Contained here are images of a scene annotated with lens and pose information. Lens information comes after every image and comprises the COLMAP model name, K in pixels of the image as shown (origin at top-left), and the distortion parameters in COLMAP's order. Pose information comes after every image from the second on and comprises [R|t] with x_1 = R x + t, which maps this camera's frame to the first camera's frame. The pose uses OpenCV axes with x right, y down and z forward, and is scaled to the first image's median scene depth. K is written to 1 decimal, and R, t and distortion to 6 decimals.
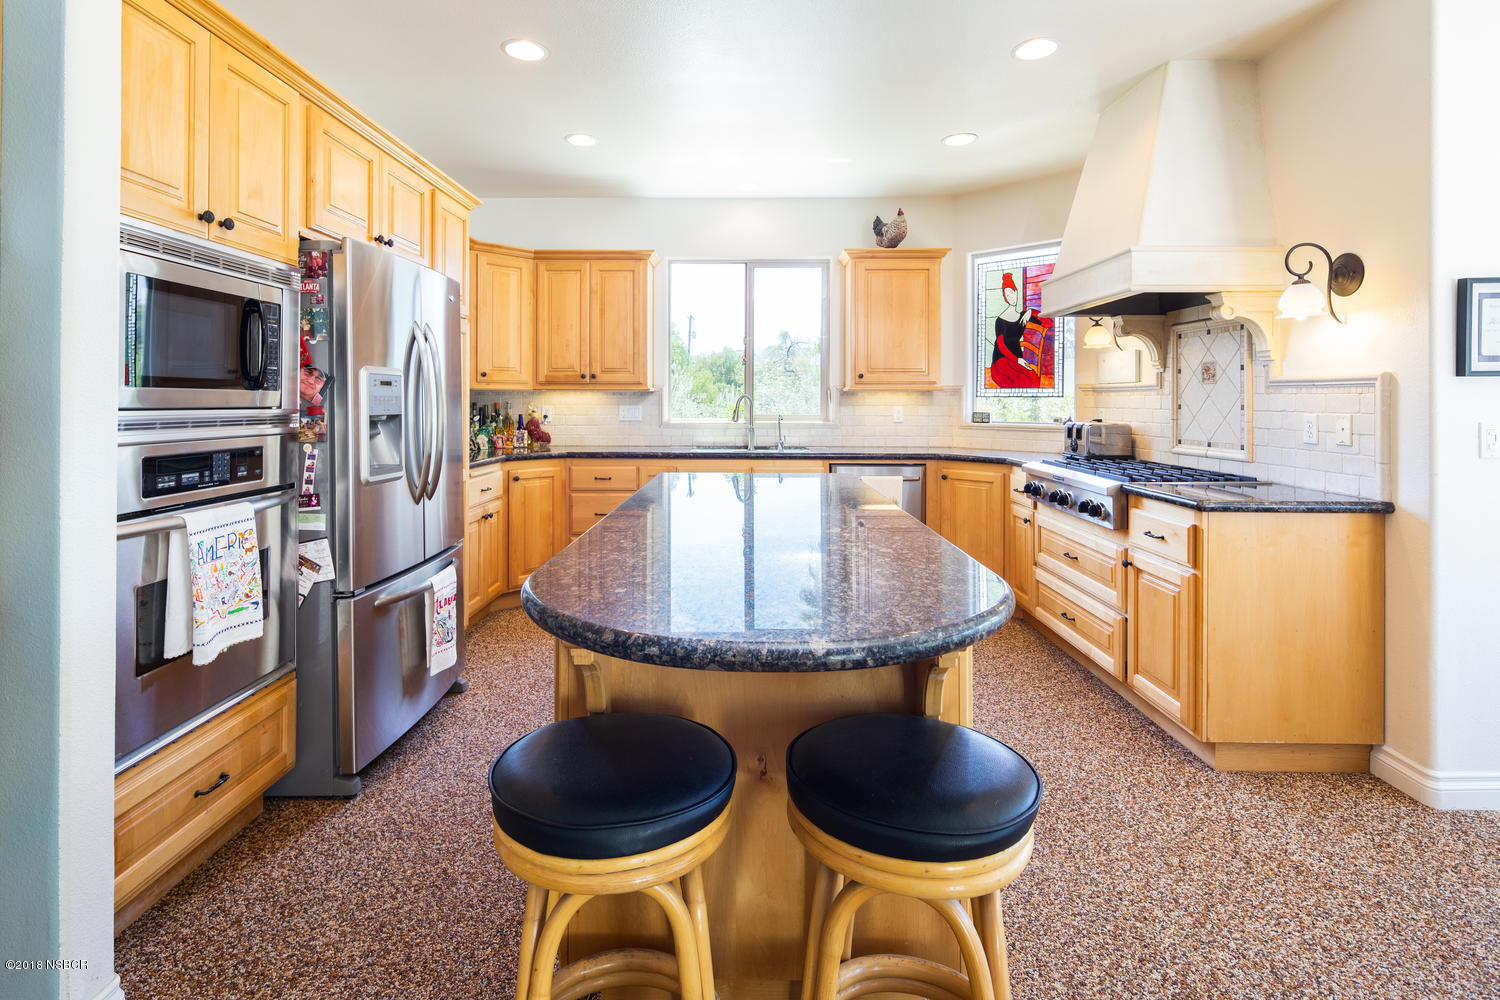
lens RADIAL K [[747.7, 0, 735.0], [0, 747.7, 466.1], [0, 0, 1]] dist [0.003215, -0.003350]
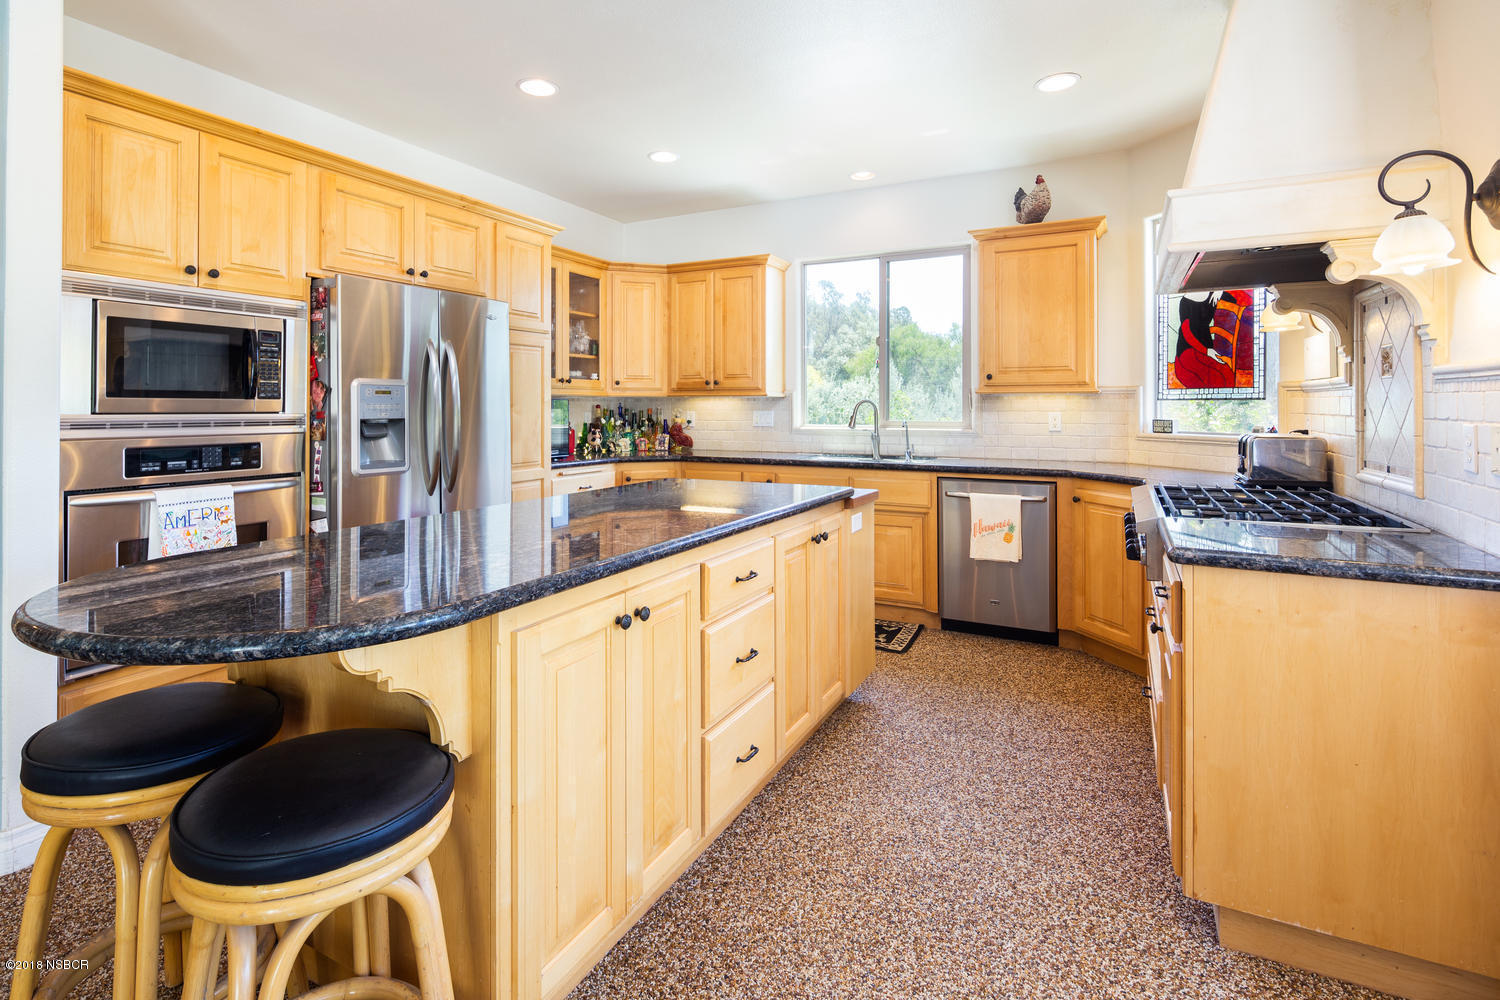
lens RADIAL K [[747.7, 0, 720.0], [0, 747.7, 465.2], [0, 0, 1]] dist [0.003215, -0.003350]
pose [[0.887246, 0.032779, -0.460130, 0.312386], [-0.036862, 0.999320, 0.000112, -0.007895], [0.459821, 0.016862, 0.887852, 0.103502]]
